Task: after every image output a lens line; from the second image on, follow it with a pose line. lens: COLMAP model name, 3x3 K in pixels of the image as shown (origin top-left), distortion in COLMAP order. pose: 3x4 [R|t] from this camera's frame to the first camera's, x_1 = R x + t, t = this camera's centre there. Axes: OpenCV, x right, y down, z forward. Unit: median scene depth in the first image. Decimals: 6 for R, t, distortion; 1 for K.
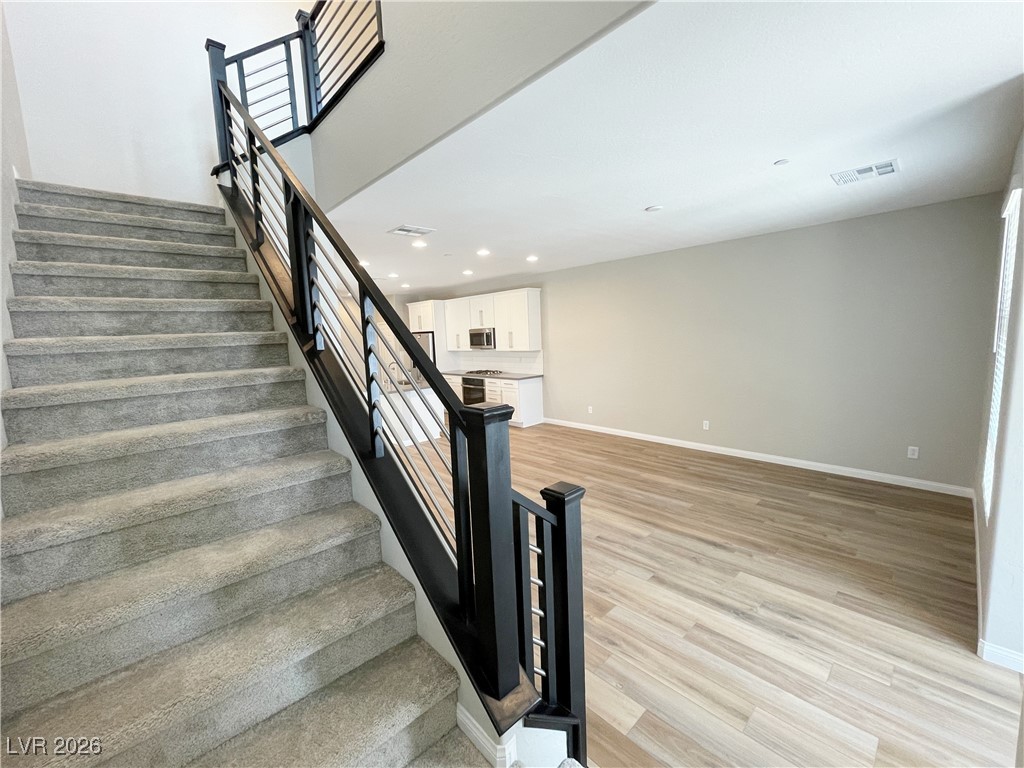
lens RADIAL K [[419.3, 0, 512.0], [0, 419.3, 384.0], [0, 0, 1]] dist [0.000756, 0.000114]
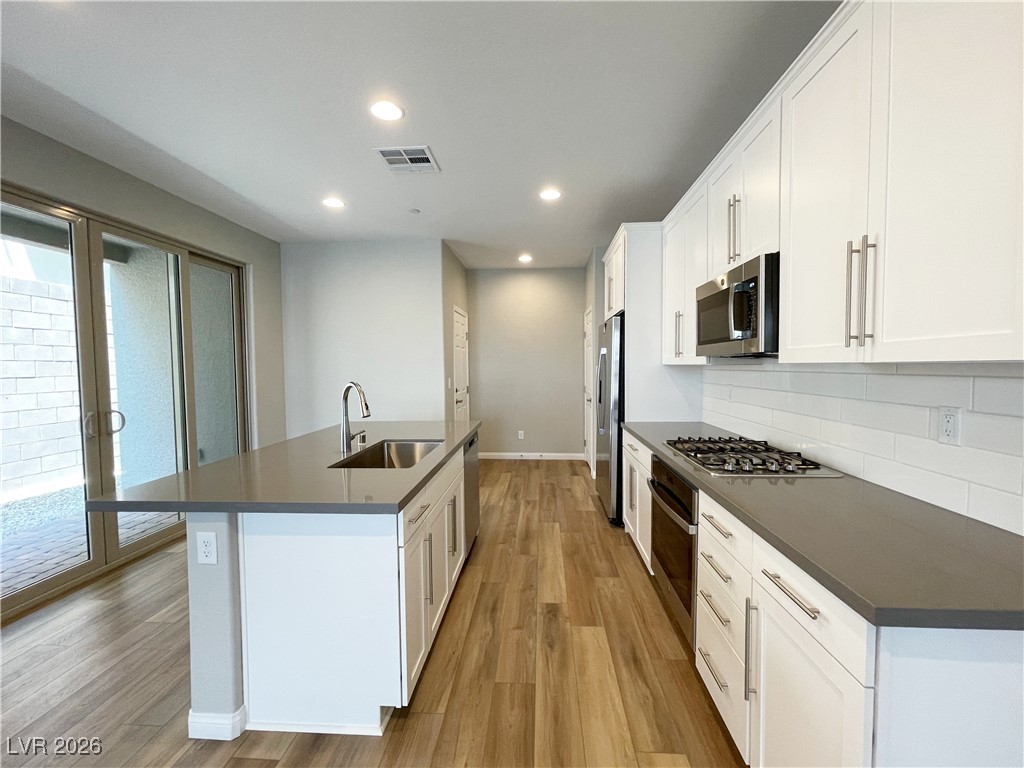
lens RADIAL K [[416.8, 0, 527.6], [0, 416.8, 385.3], [0, 0, 1]] dist [-0.034641, 0.000077]
pose [[0.700216, 0.065344, -0.710935, 0.028509], [-0.101803, 0.994765, -0.008836, -0.078573], [0.706636, 0.078562, 0.703202, 1.118543]]
